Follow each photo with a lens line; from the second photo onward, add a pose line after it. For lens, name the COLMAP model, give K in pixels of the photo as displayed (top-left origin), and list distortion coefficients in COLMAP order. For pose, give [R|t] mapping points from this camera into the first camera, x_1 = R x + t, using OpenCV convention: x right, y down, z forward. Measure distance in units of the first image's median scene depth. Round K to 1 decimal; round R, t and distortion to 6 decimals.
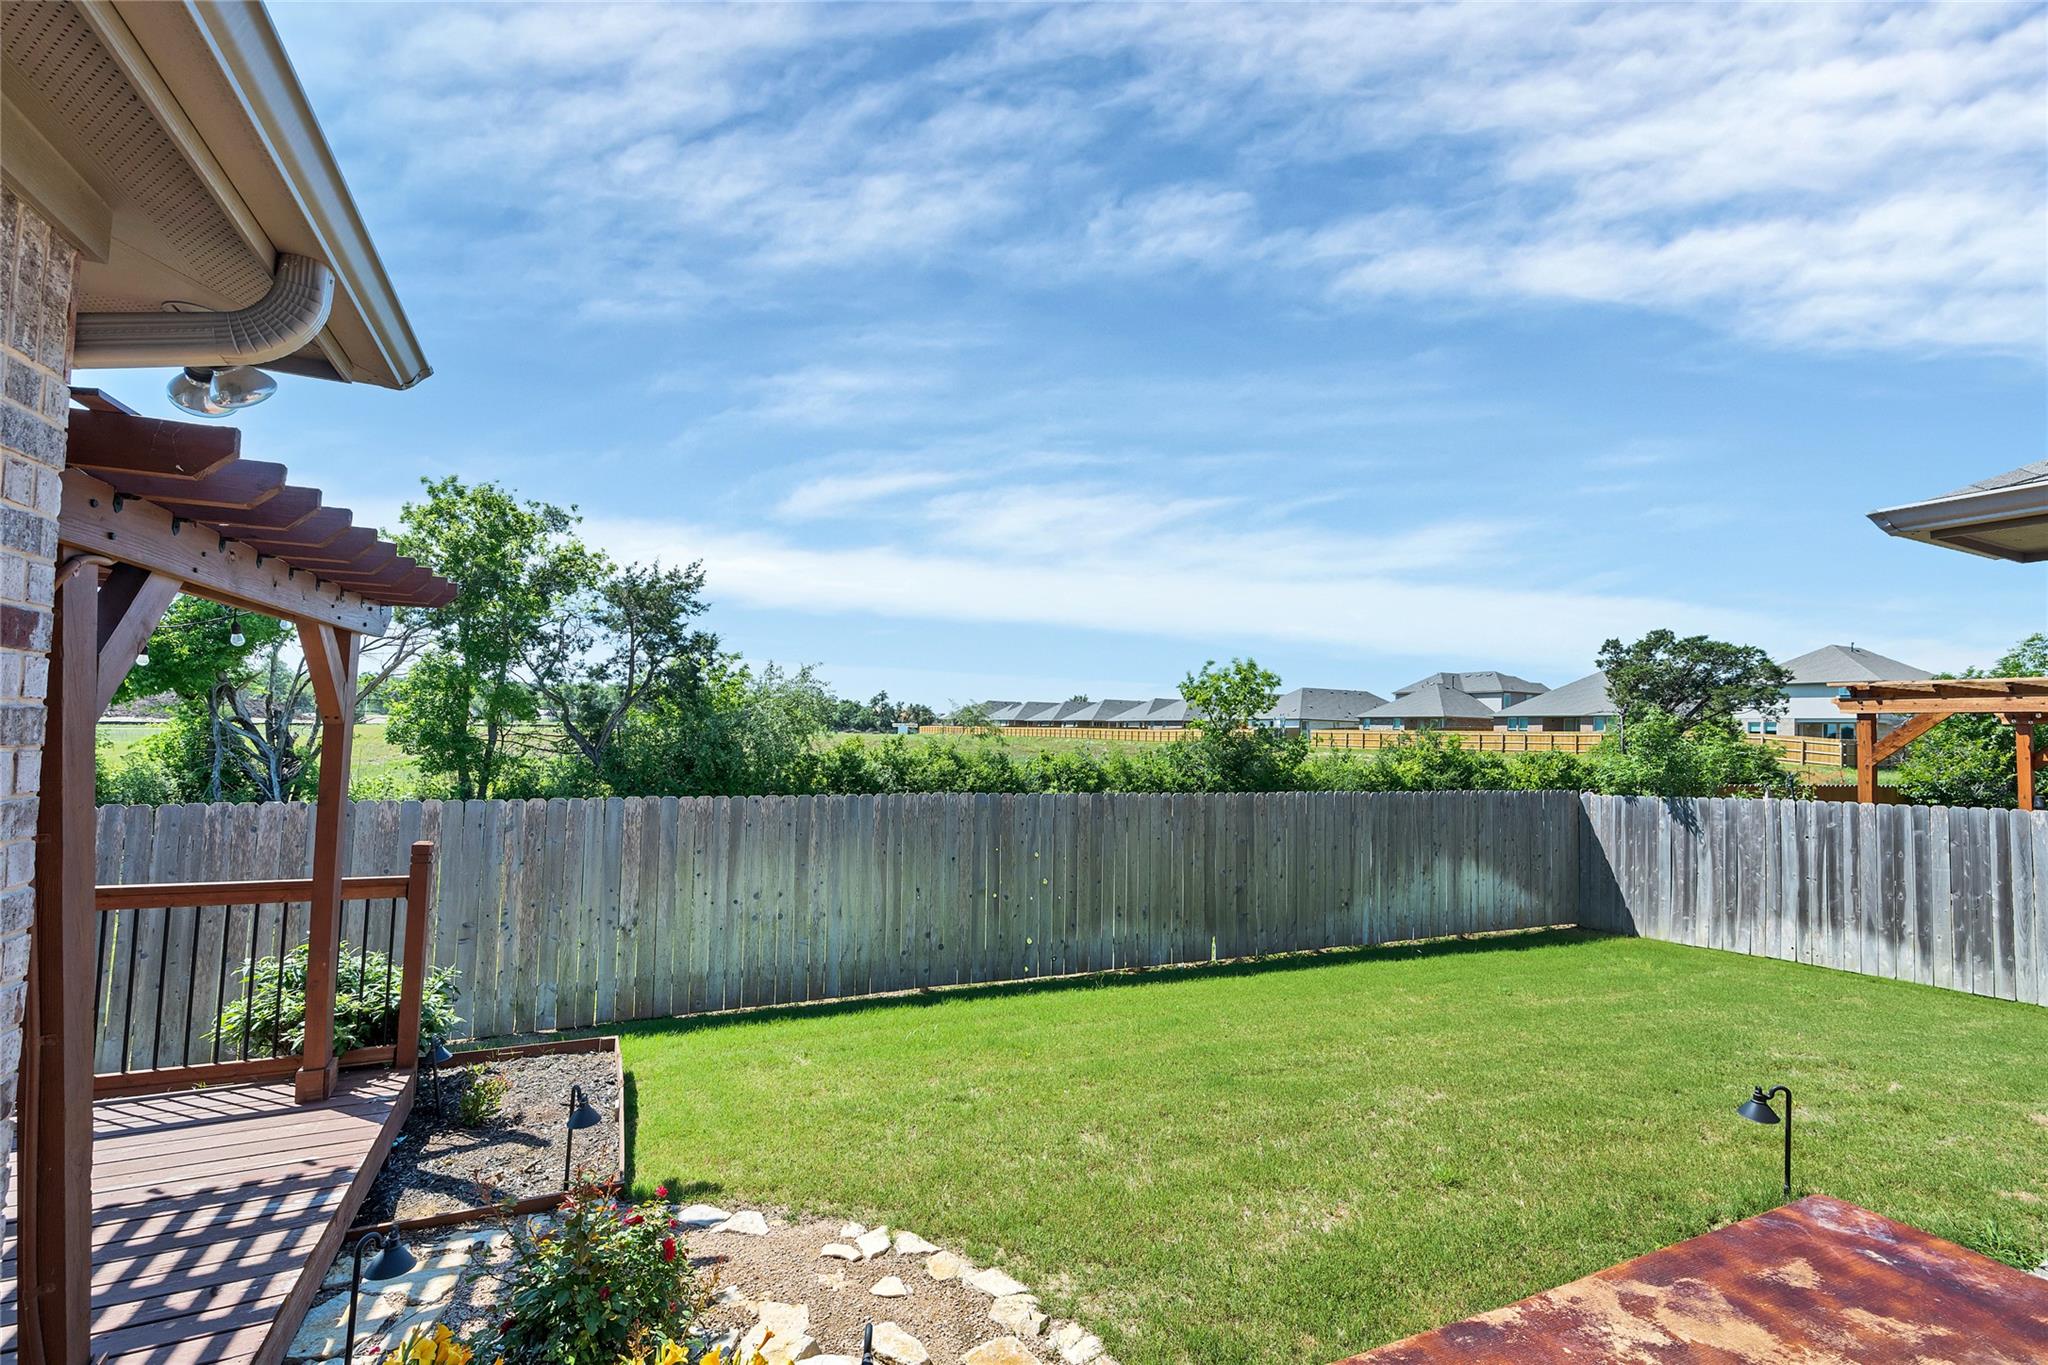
lens RADIAL K [[899.3, 0, 1013.8], [0, 899.3, 703.0], [0, 0, 1]] dist [-0.000407, 0.000013]
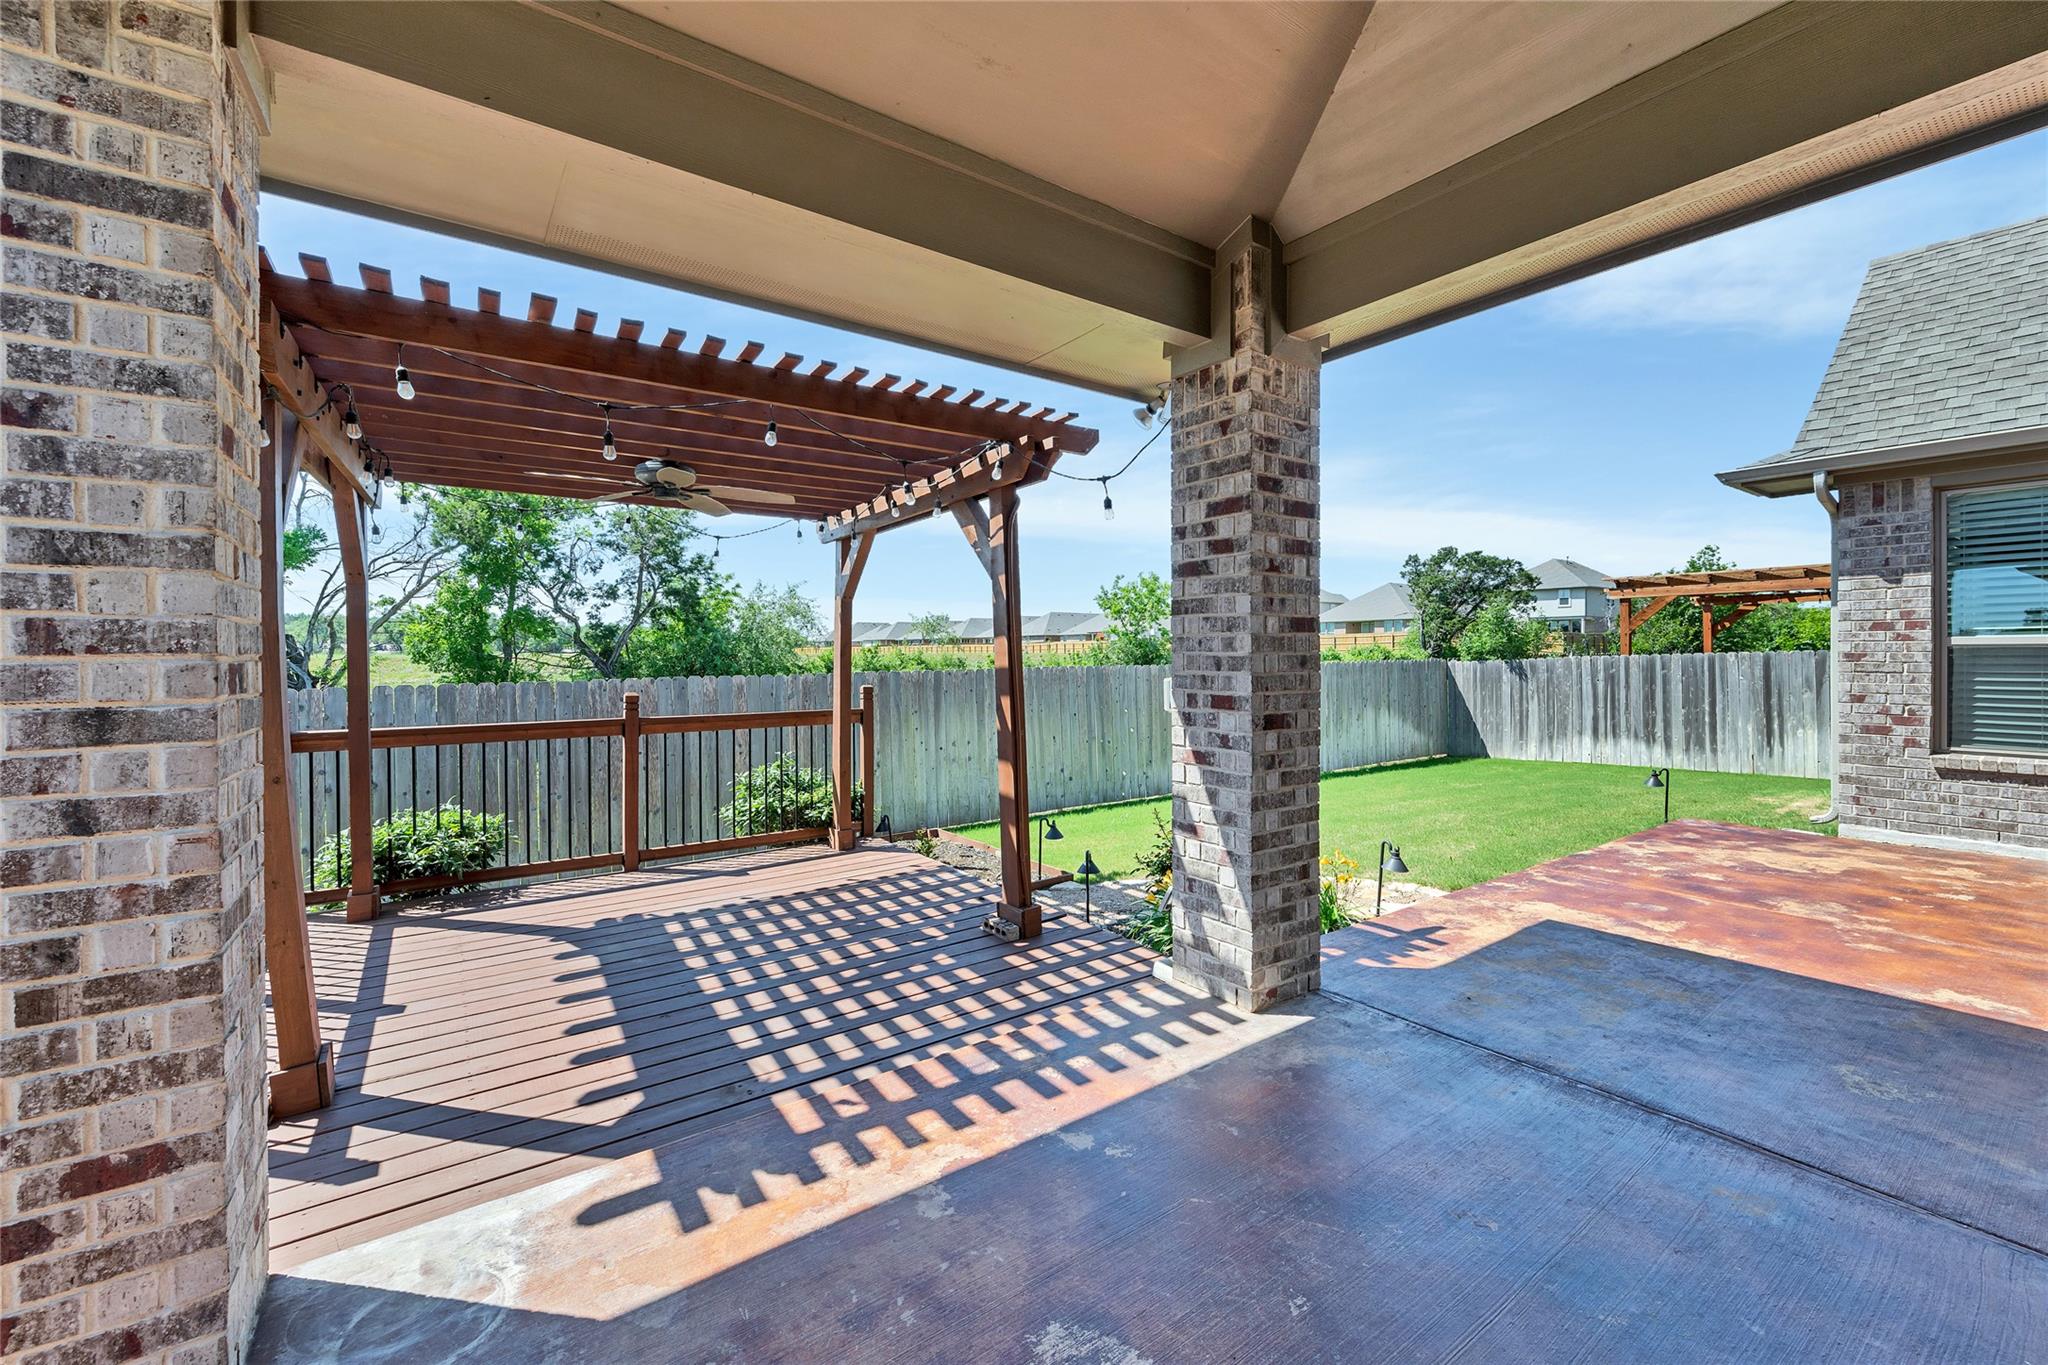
lens RADIAL K [[857.8, 0, 1026.7], [0, 857.8, 665.0], [0, 0, 1]] dist [-0.001611, -0.000763]
pose [[0.979421, -0.035658, 0.198651, -0.309039], [0.026300, 0.998425, 0.049552, 0.026469], [-0.200105, -0.043308, 0.978817, -0.191237]]
